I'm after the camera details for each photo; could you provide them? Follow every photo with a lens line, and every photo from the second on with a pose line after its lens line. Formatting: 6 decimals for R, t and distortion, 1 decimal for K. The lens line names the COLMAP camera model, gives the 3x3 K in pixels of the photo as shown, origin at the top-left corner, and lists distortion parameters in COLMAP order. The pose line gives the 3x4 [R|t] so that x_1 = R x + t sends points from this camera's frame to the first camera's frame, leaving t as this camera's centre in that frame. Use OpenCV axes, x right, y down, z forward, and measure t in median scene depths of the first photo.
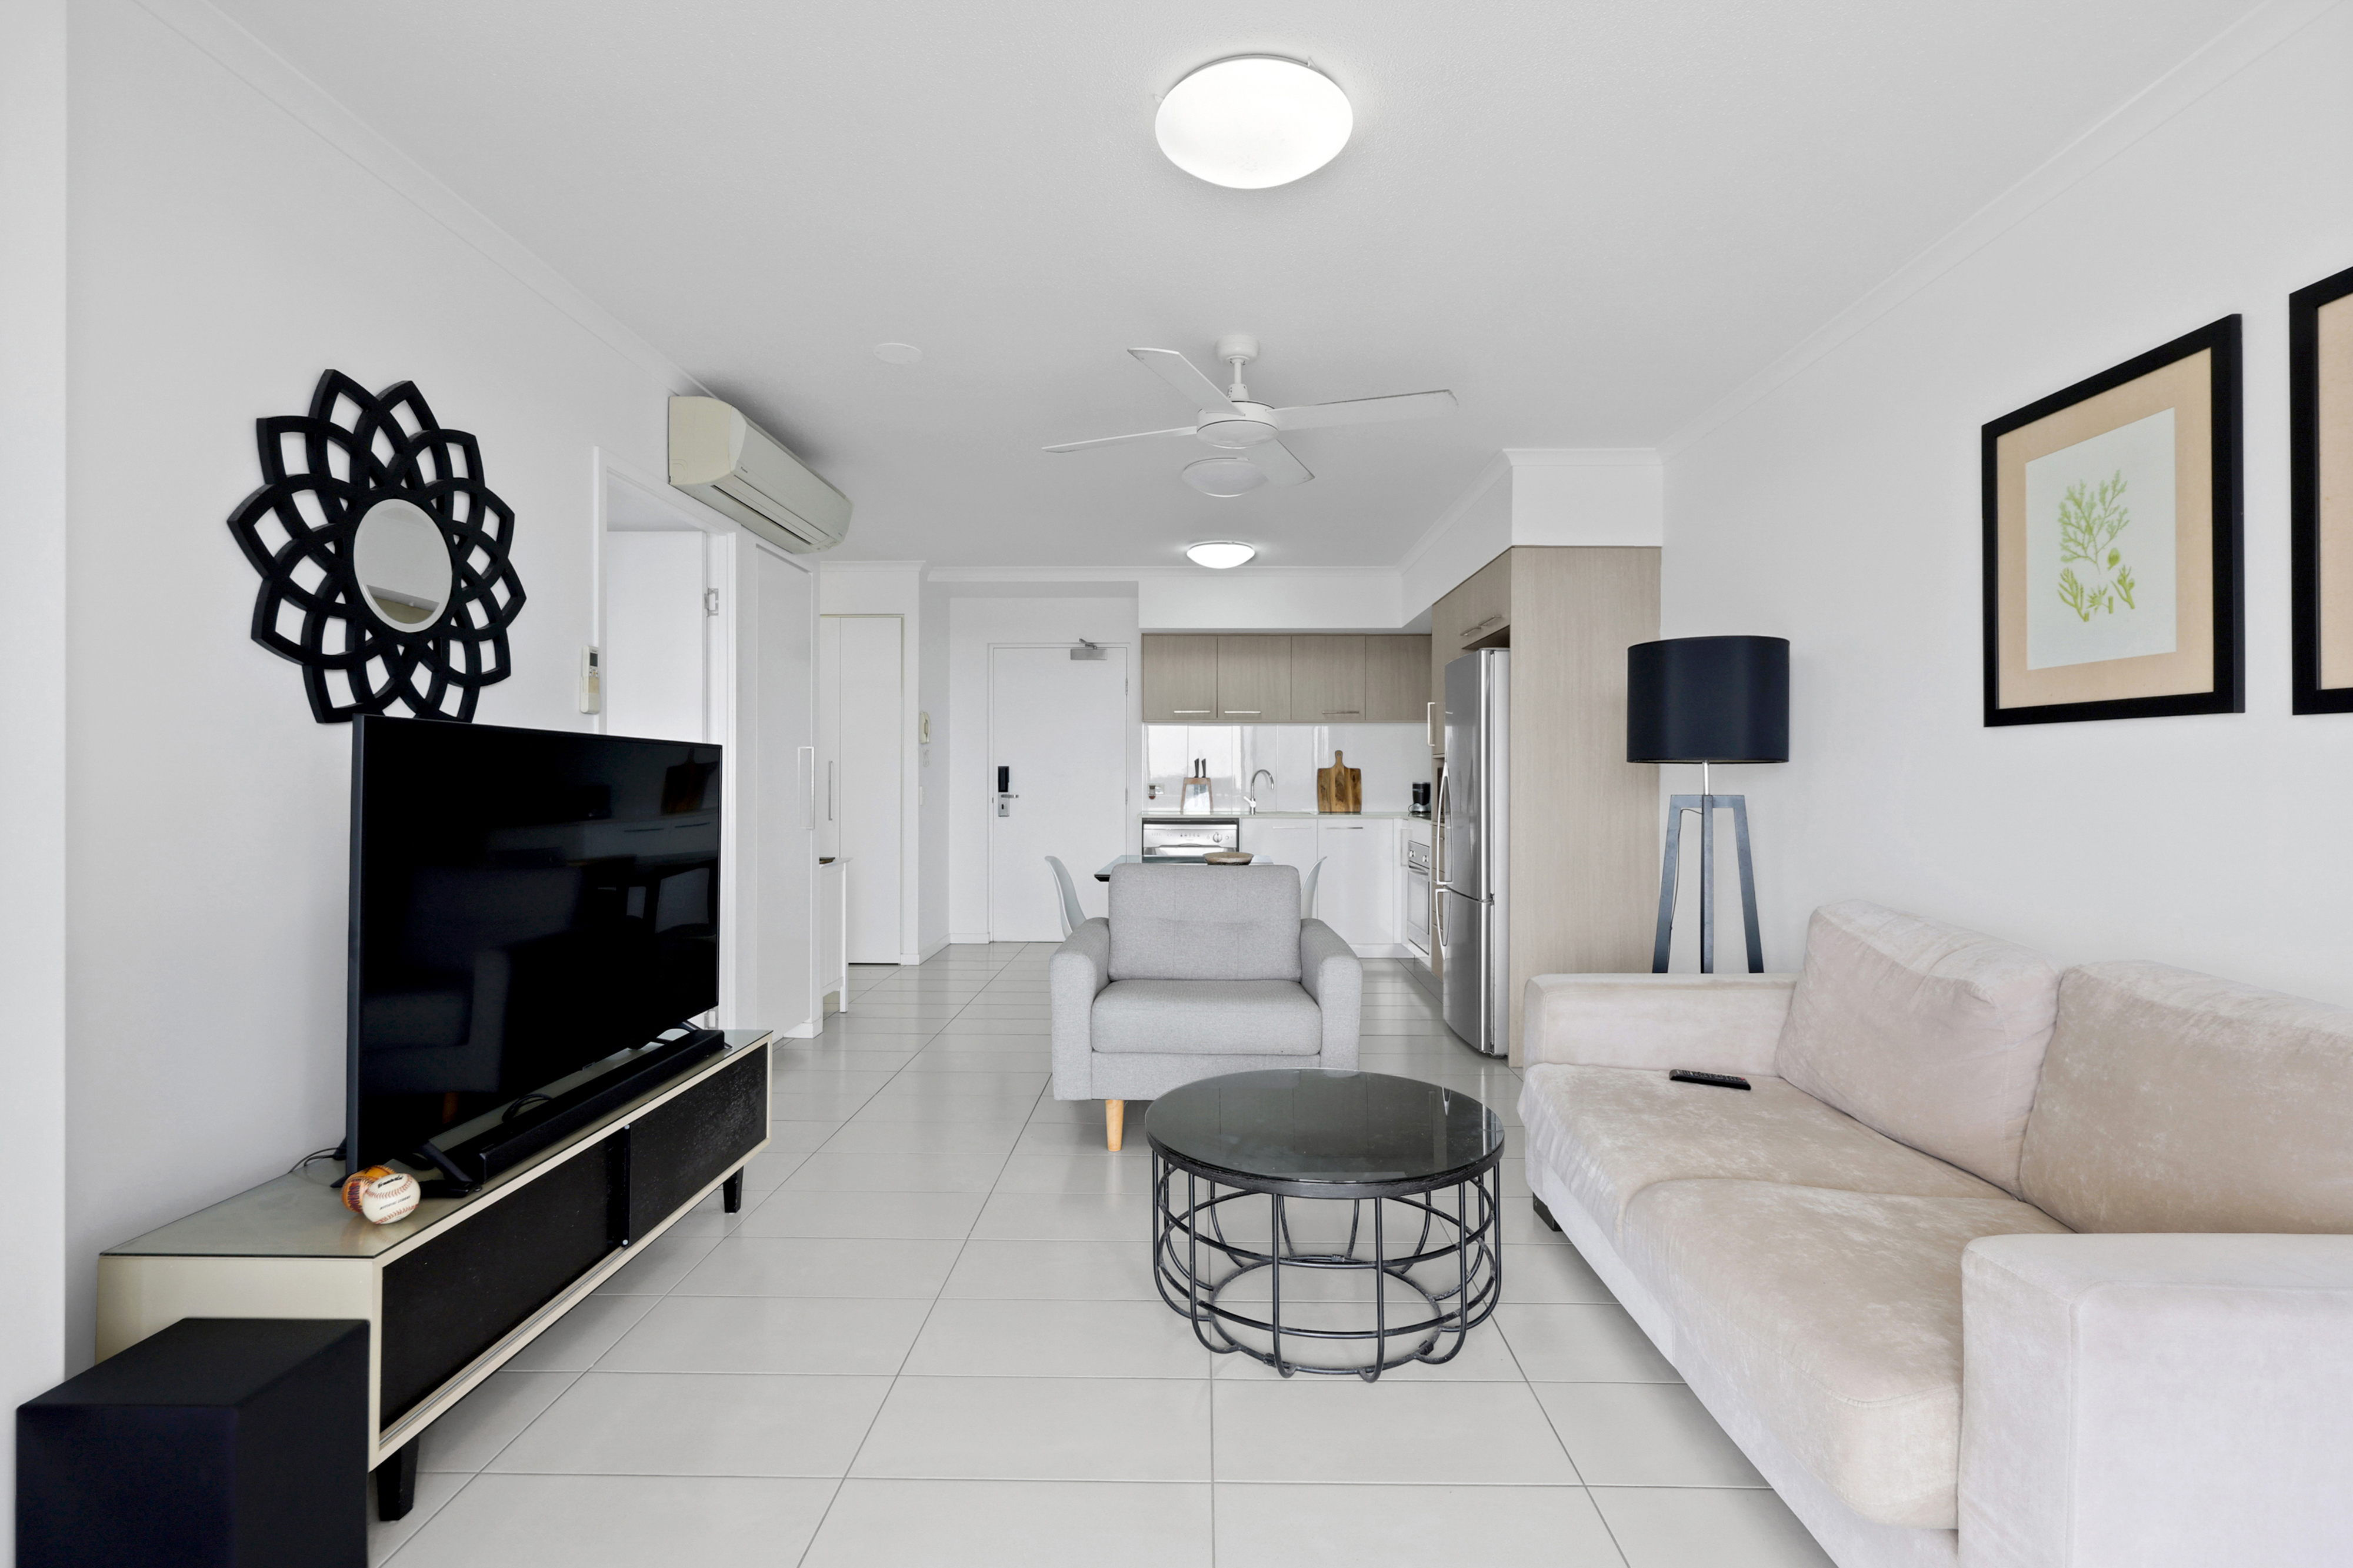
lens RADIAL K [[1050.7, 0, 1176.5], [0, 1050.7, 784.0], [0, 0, 1]] dist [0.000249, -0.000339]
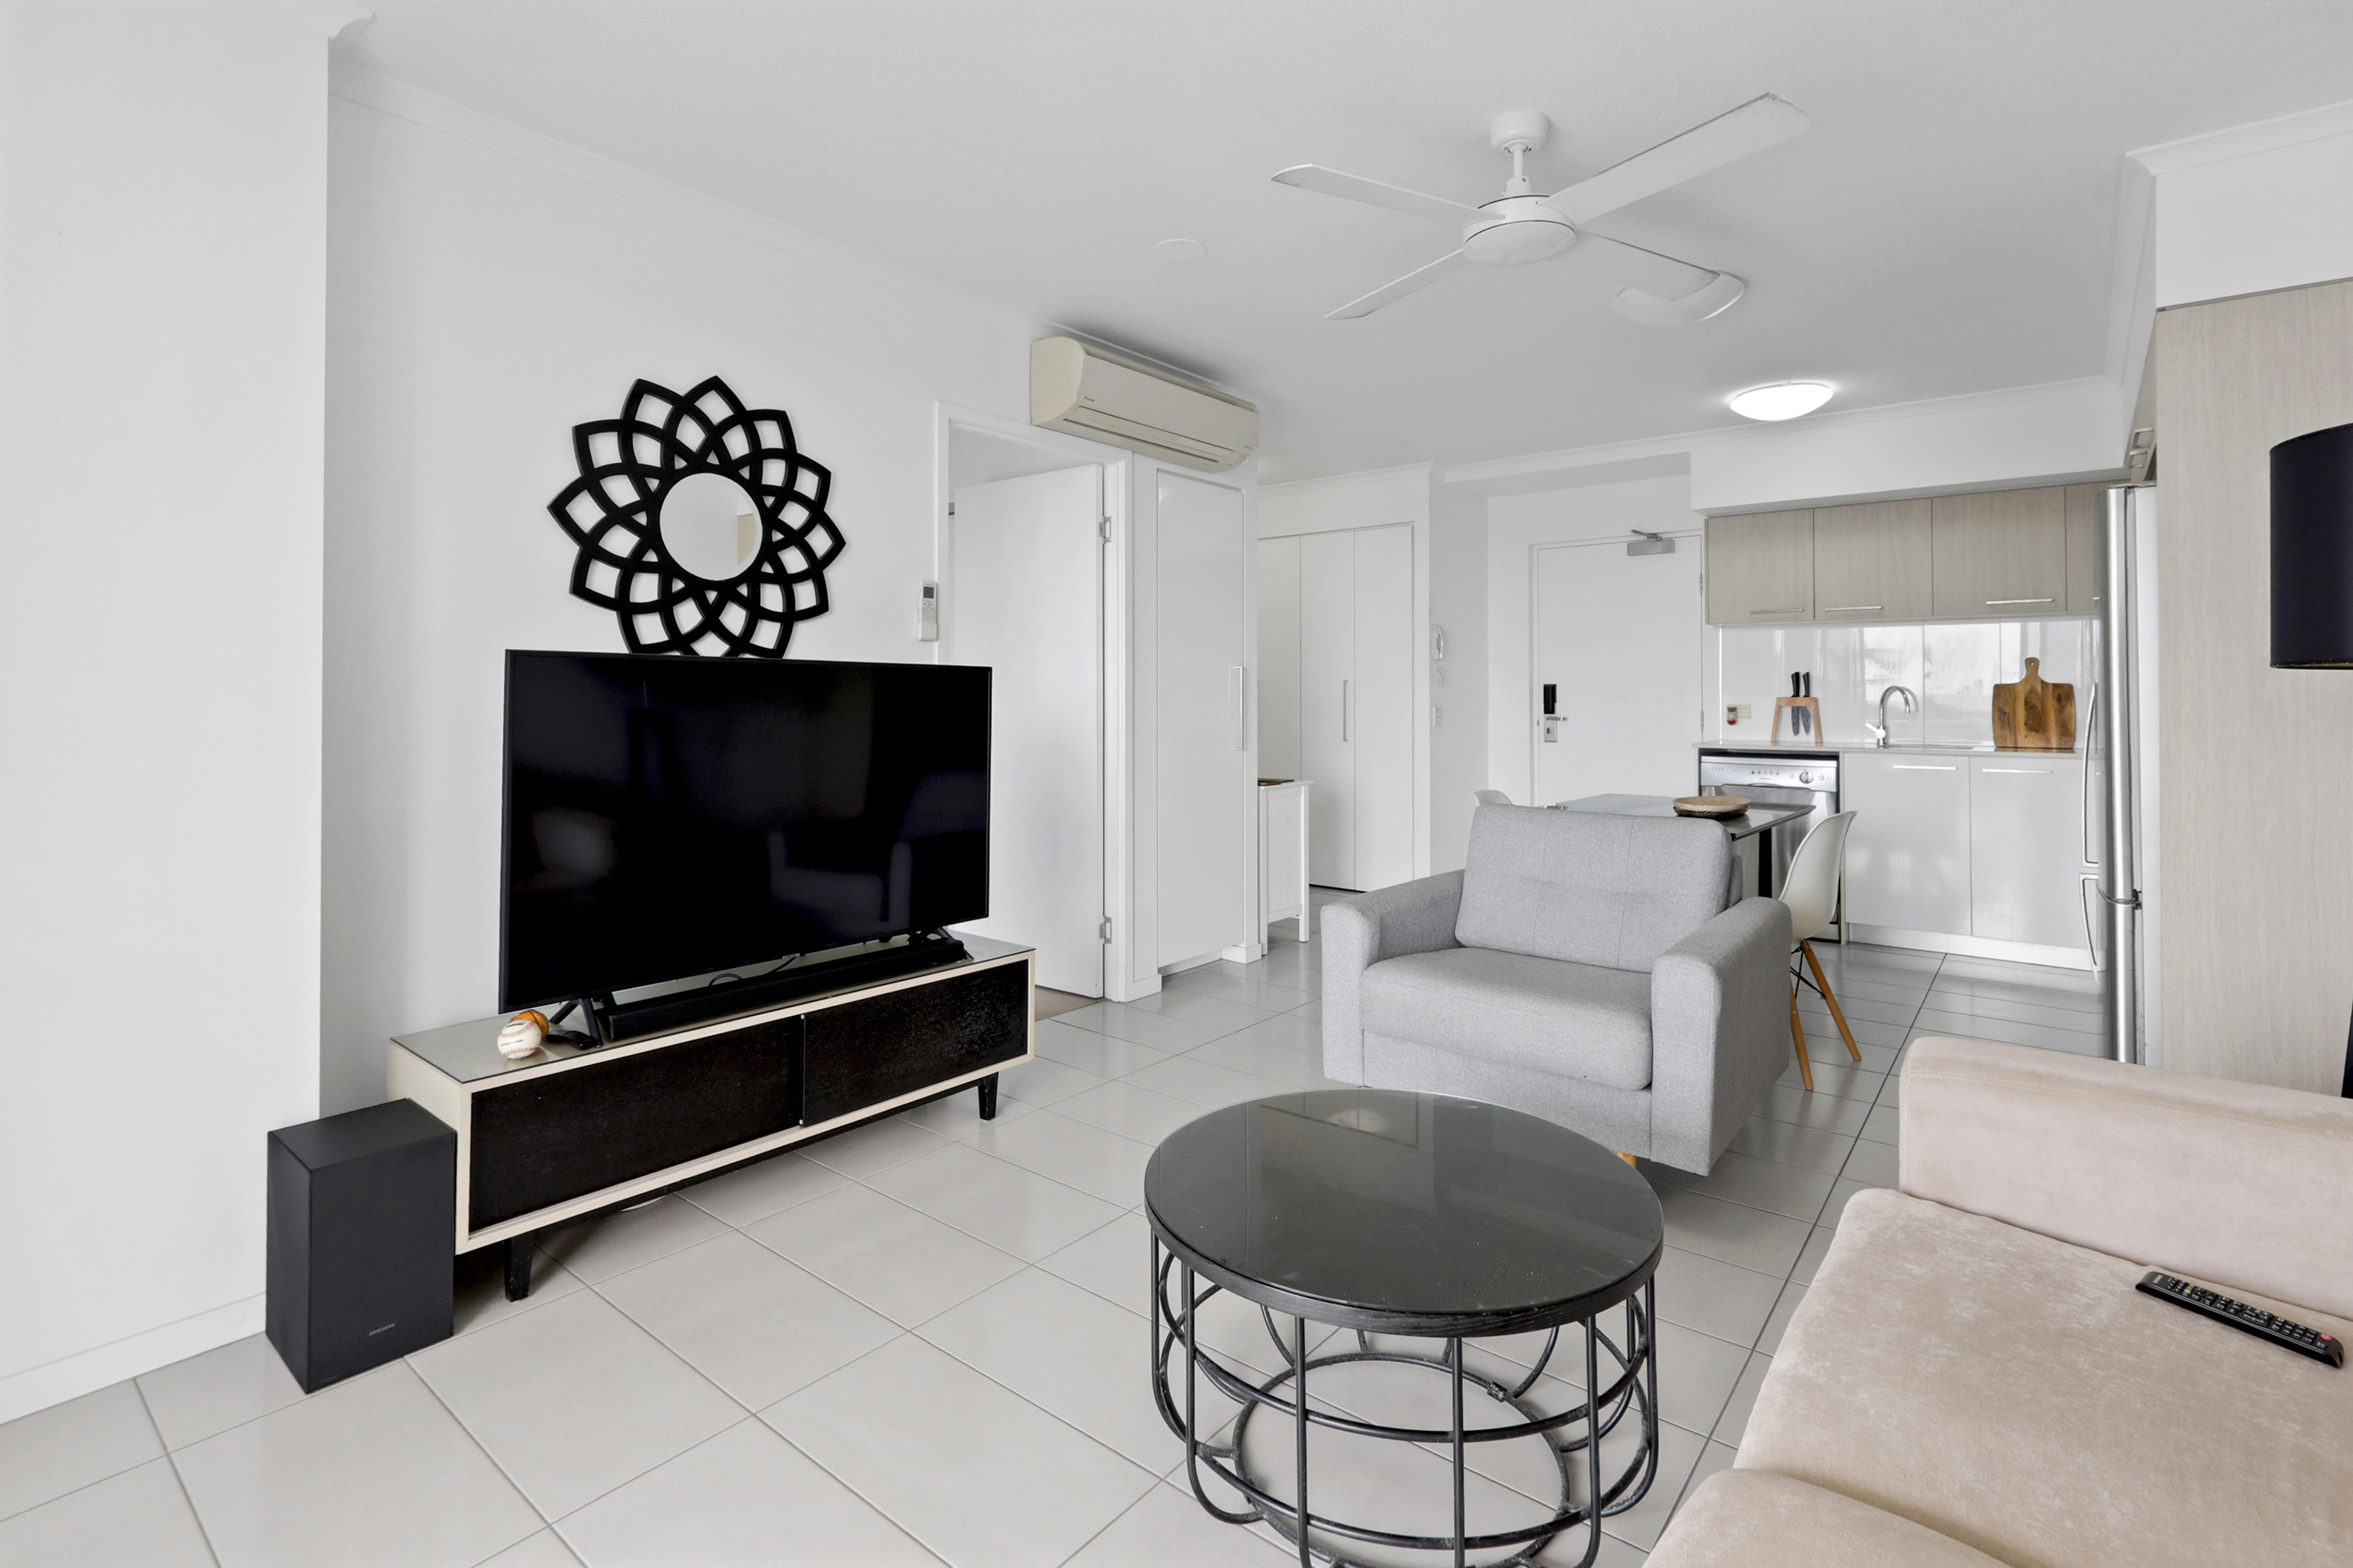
lens RADIAL K [[1088.9, 0, 1179.4], [0, 1088.9, 692.6], [0, 0, 1]] dist [0.001790, 0.000076]
pose [[0.793685, -0.002863, -0.608323, 0.423884], [-0.003104, 0.999957, -0.008757, -0.003519], [0.608322, 0.008838, 0.793641, 0.289362]]
